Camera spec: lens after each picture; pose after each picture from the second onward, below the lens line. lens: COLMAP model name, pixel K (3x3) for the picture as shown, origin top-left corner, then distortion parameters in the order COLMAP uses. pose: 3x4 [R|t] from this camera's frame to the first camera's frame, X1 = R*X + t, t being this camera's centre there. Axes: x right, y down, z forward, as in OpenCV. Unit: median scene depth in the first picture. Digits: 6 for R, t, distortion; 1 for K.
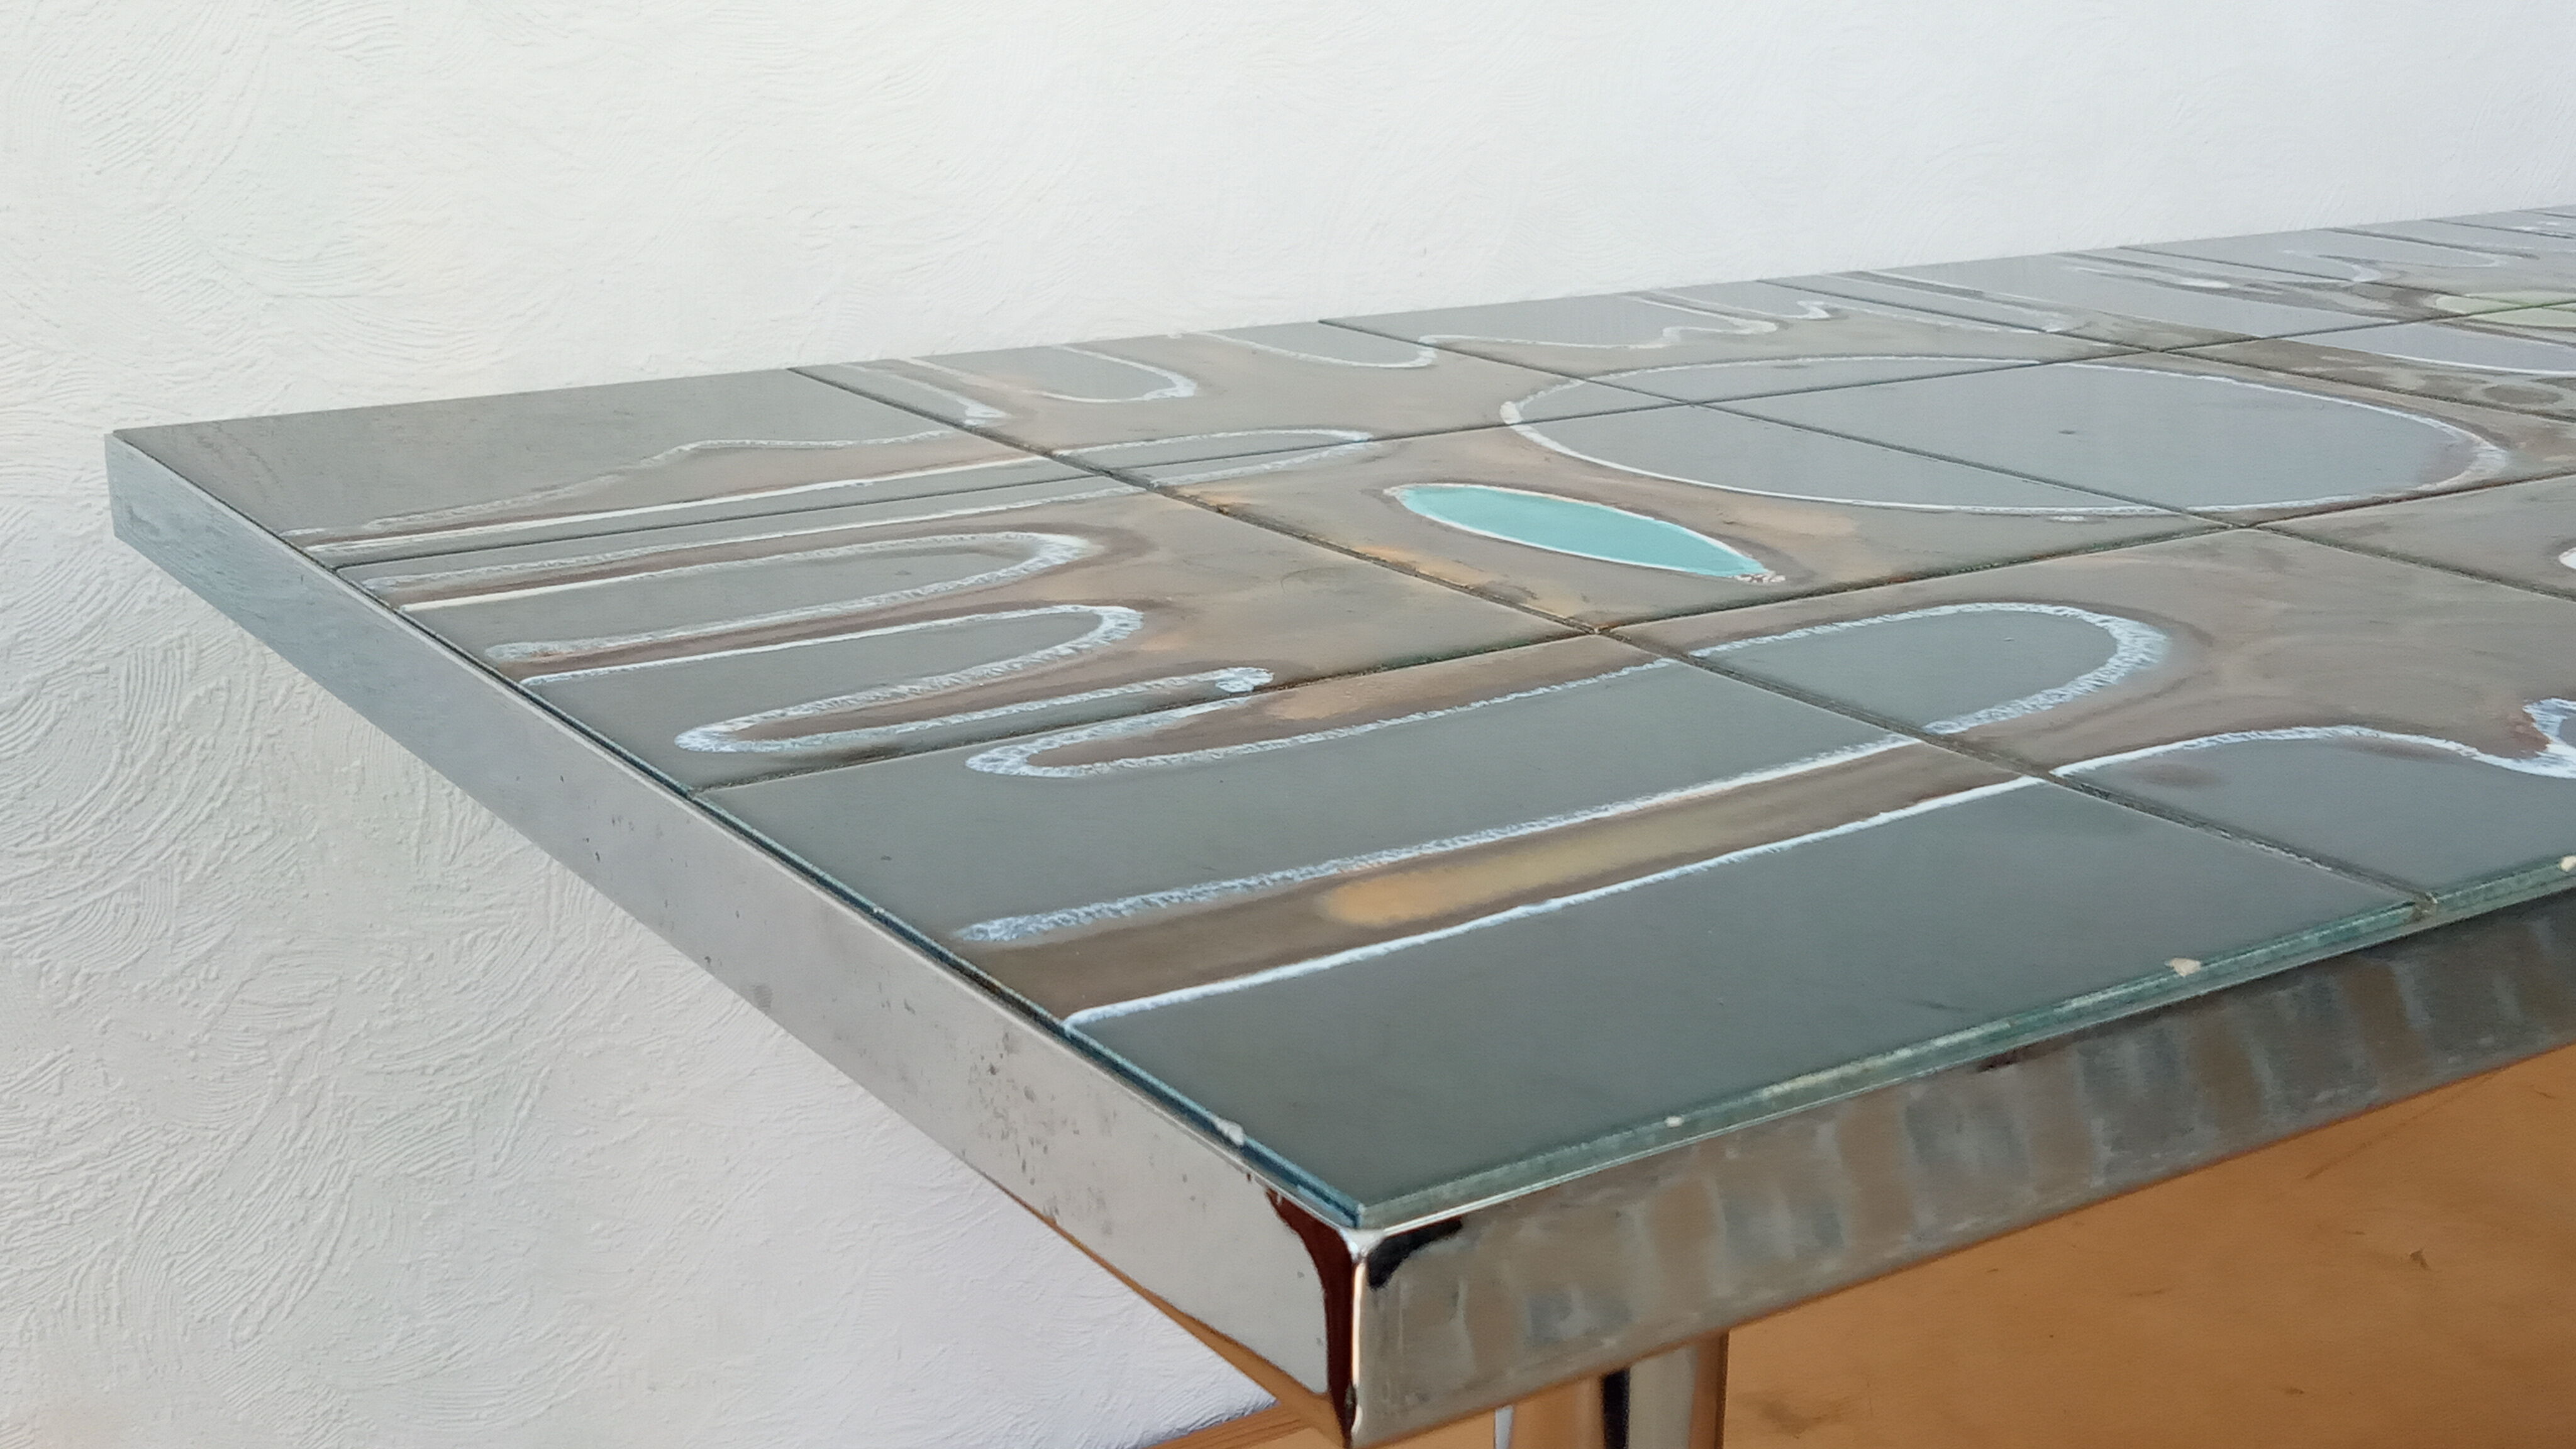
lens RADIAL K [[3054.9, 0, 1296.3], [0, 3054.9, 717.6], [0, 0, 1]] dist [0.039453, 0.000000]
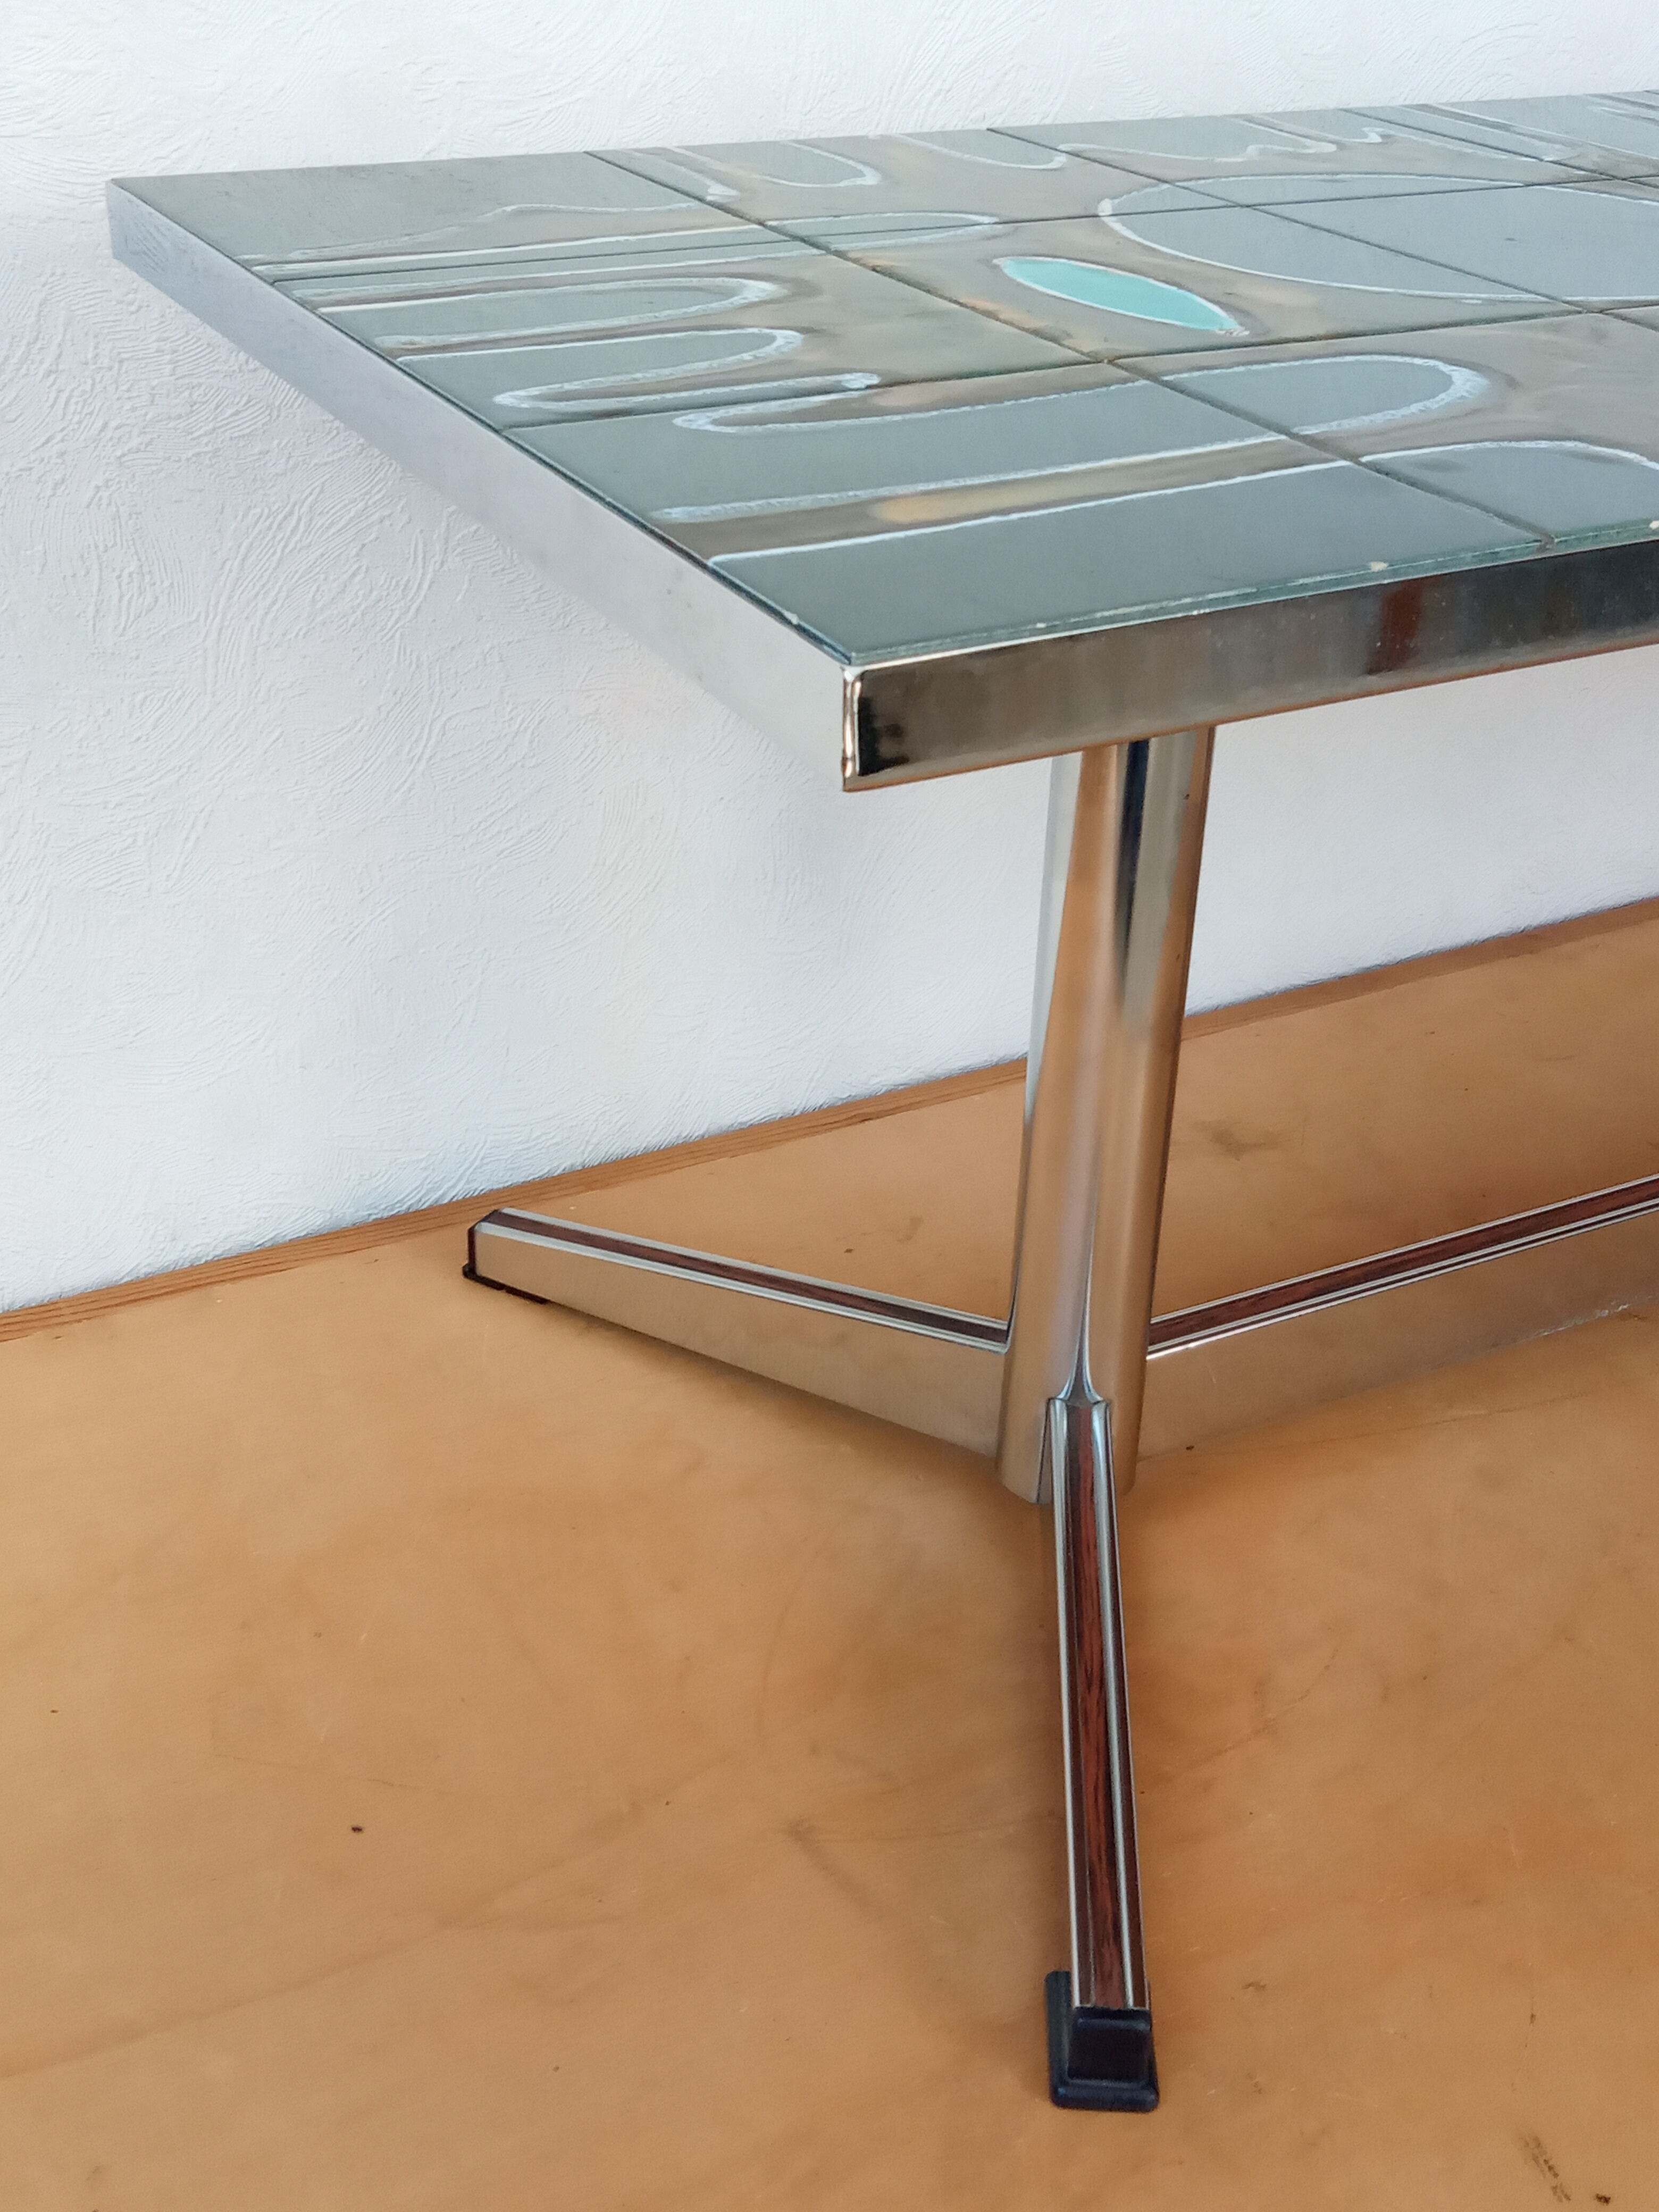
lens RADIAL K [[2625.7, 0, 822.9], [0, 2625.7, 1106.2], [0, 0, 1]] dist [0.020689, 0.000000]
pose [[0.995210, 0.066501, -0.071652, 0.078064], [-0.048375, 0.971946, 0.230176, 0.036478], [0.084949, -0.225607, 0.970508, -0.341971]]
